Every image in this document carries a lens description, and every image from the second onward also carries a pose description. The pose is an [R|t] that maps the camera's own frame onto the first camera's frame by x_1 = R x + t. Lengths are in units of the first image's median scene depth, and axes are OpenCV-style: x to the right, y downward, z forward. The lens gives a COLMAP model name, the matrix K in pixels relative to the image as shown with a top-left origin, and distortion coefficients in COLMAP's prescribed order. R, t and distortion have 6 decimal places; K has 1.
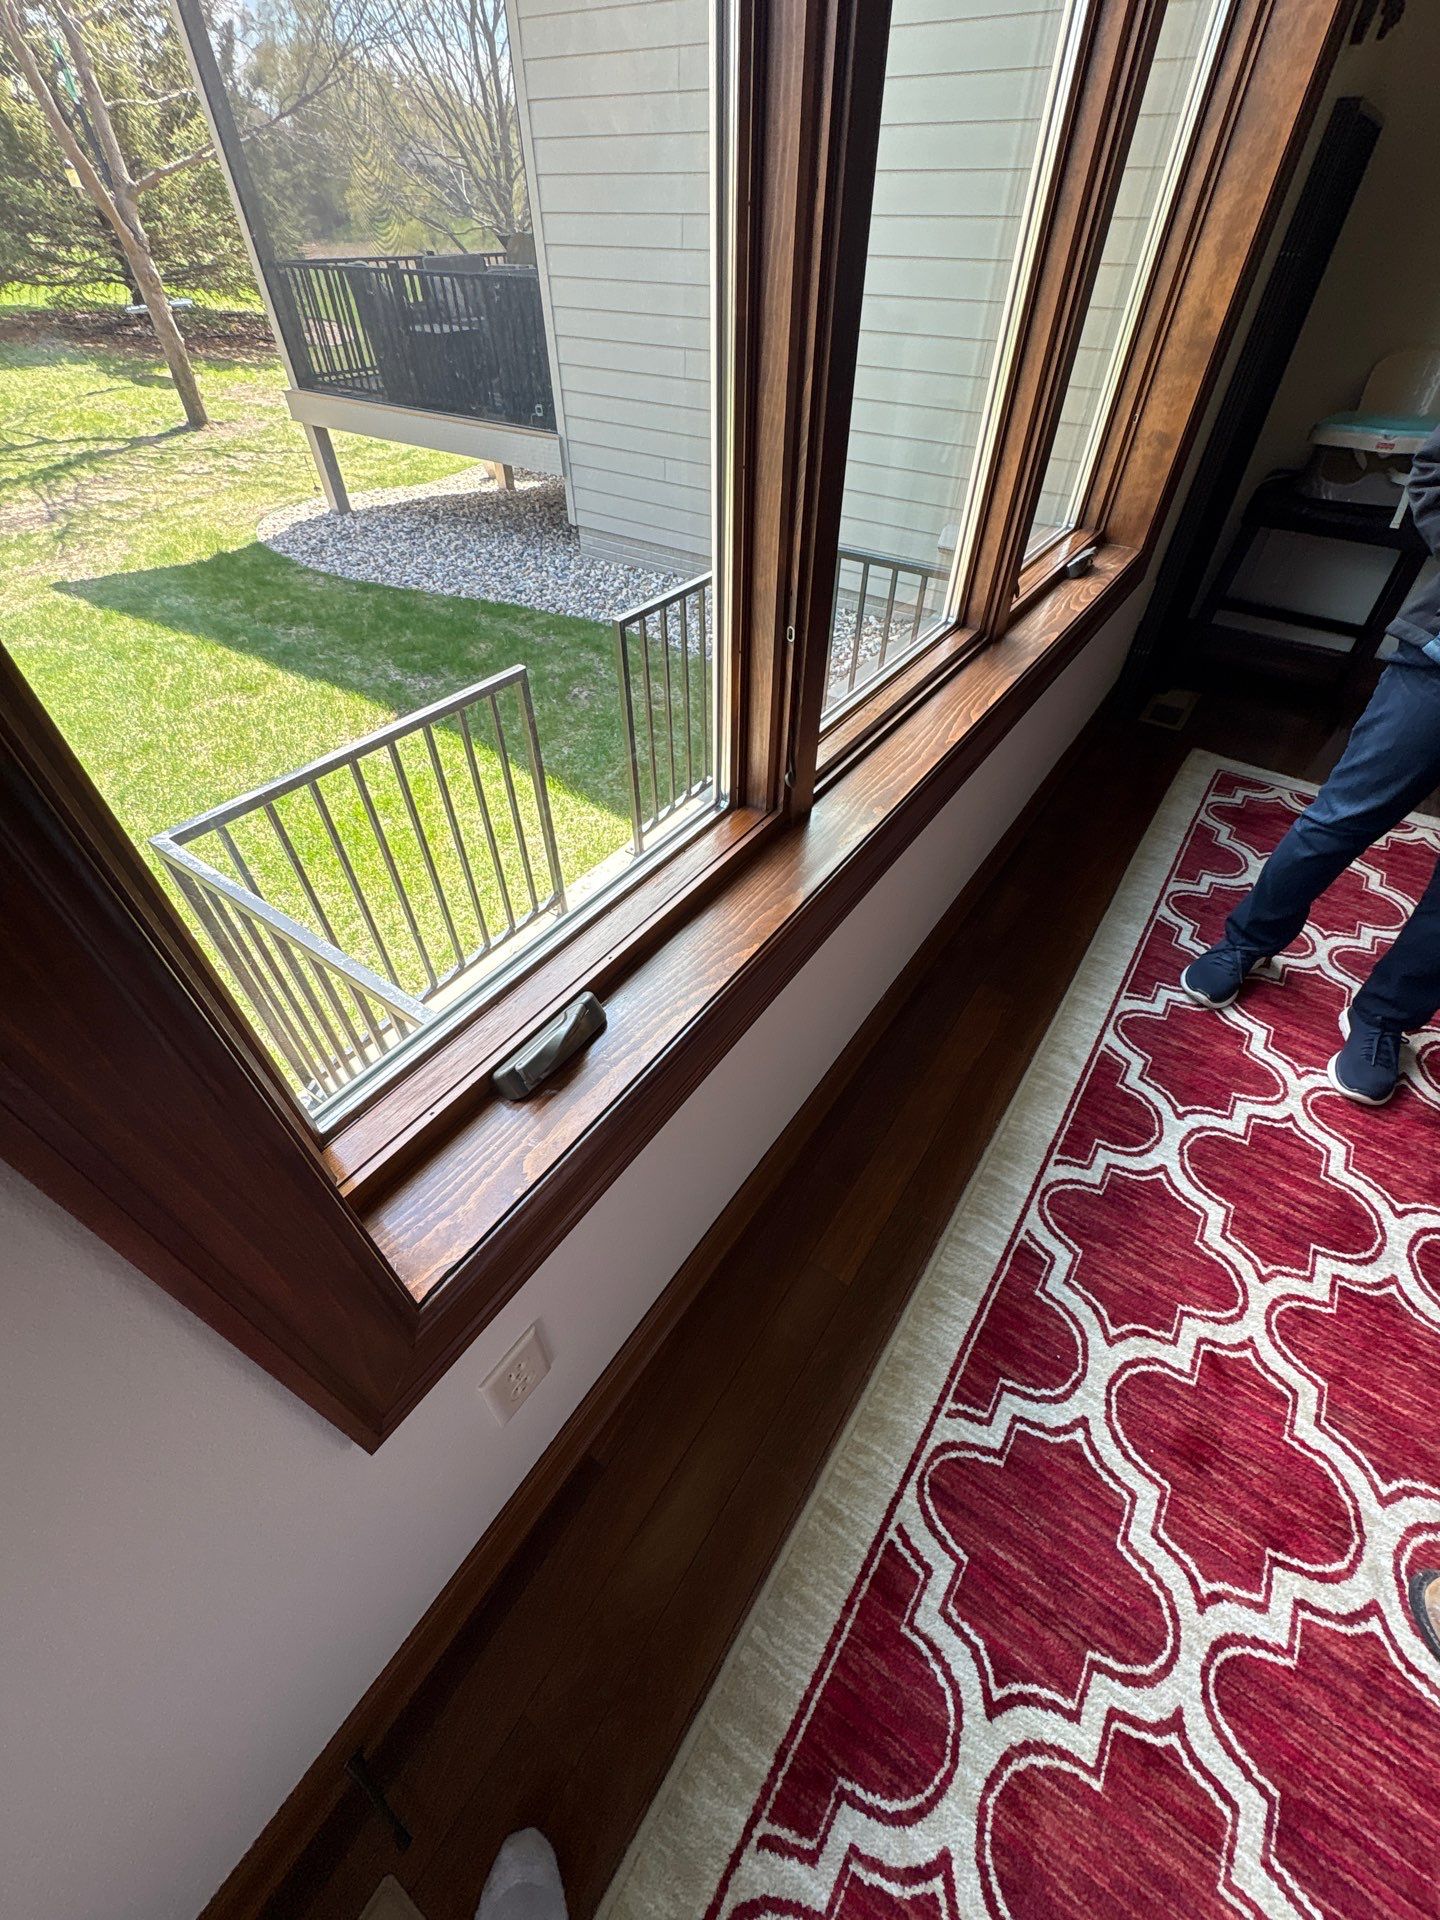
lens RADIAL K [[772.0, 0, 712.0], [0, 772.0, 951.3], [0, 0, 1]] dist [-0.002872, 0.002306]
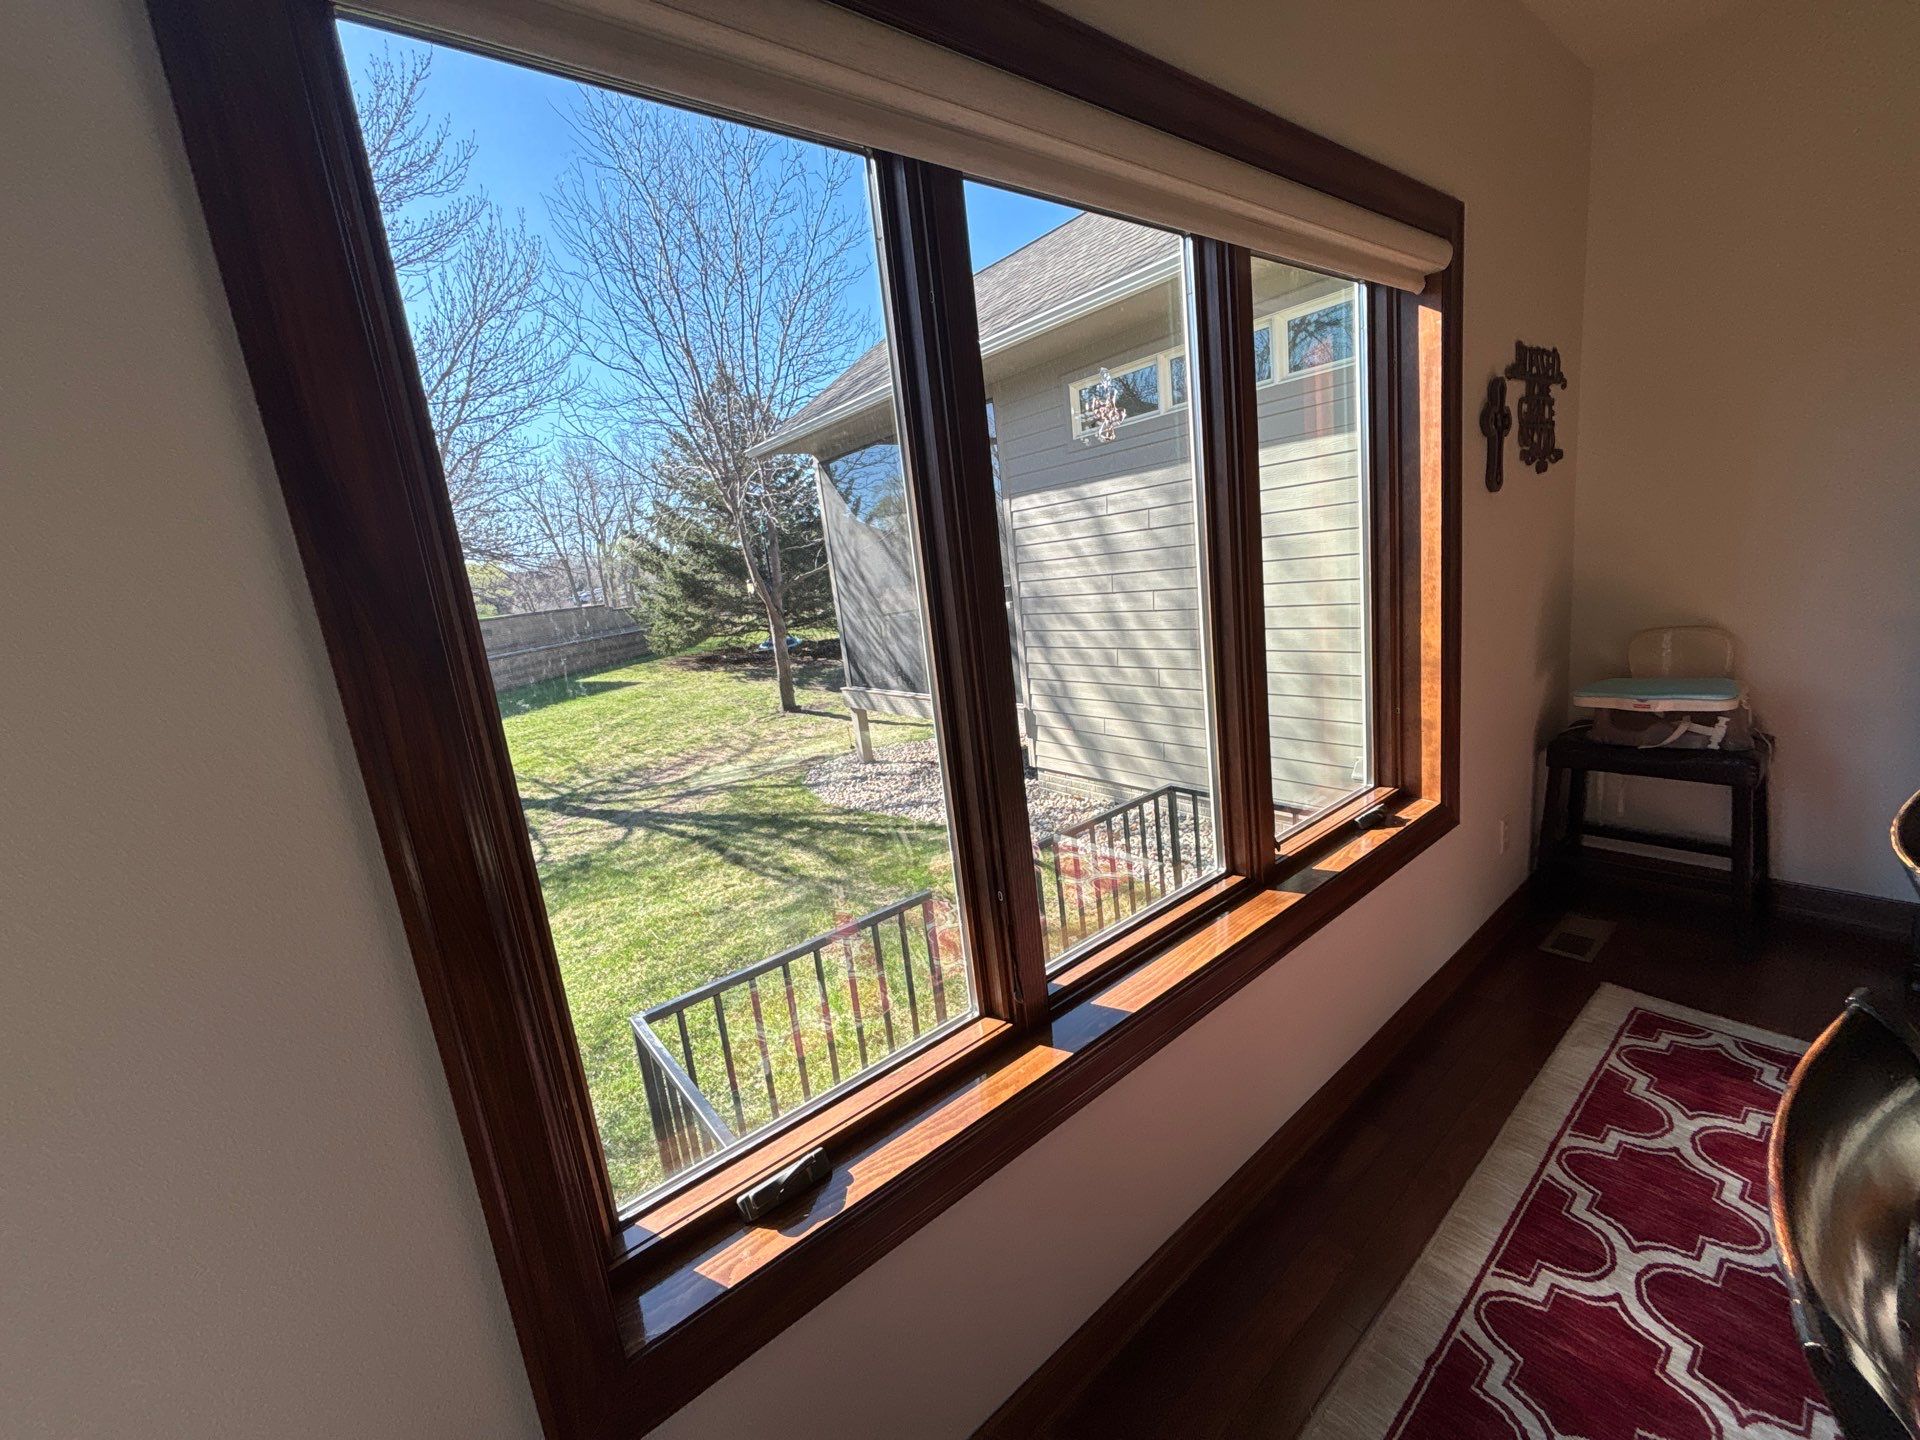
lens RADIAL K [[772.0, 0, 955.0], [0, 772.0, 699.2], [0, 0, 1]] dist [-0.002872, 0.002306]
pose [[0.952520, -0.063193, -0.297845, 0.382672], [-0.108195, 0.844130, -0.525108, 0.053402], [0.284603, 0.532401, 0.797214, -0.344177]]
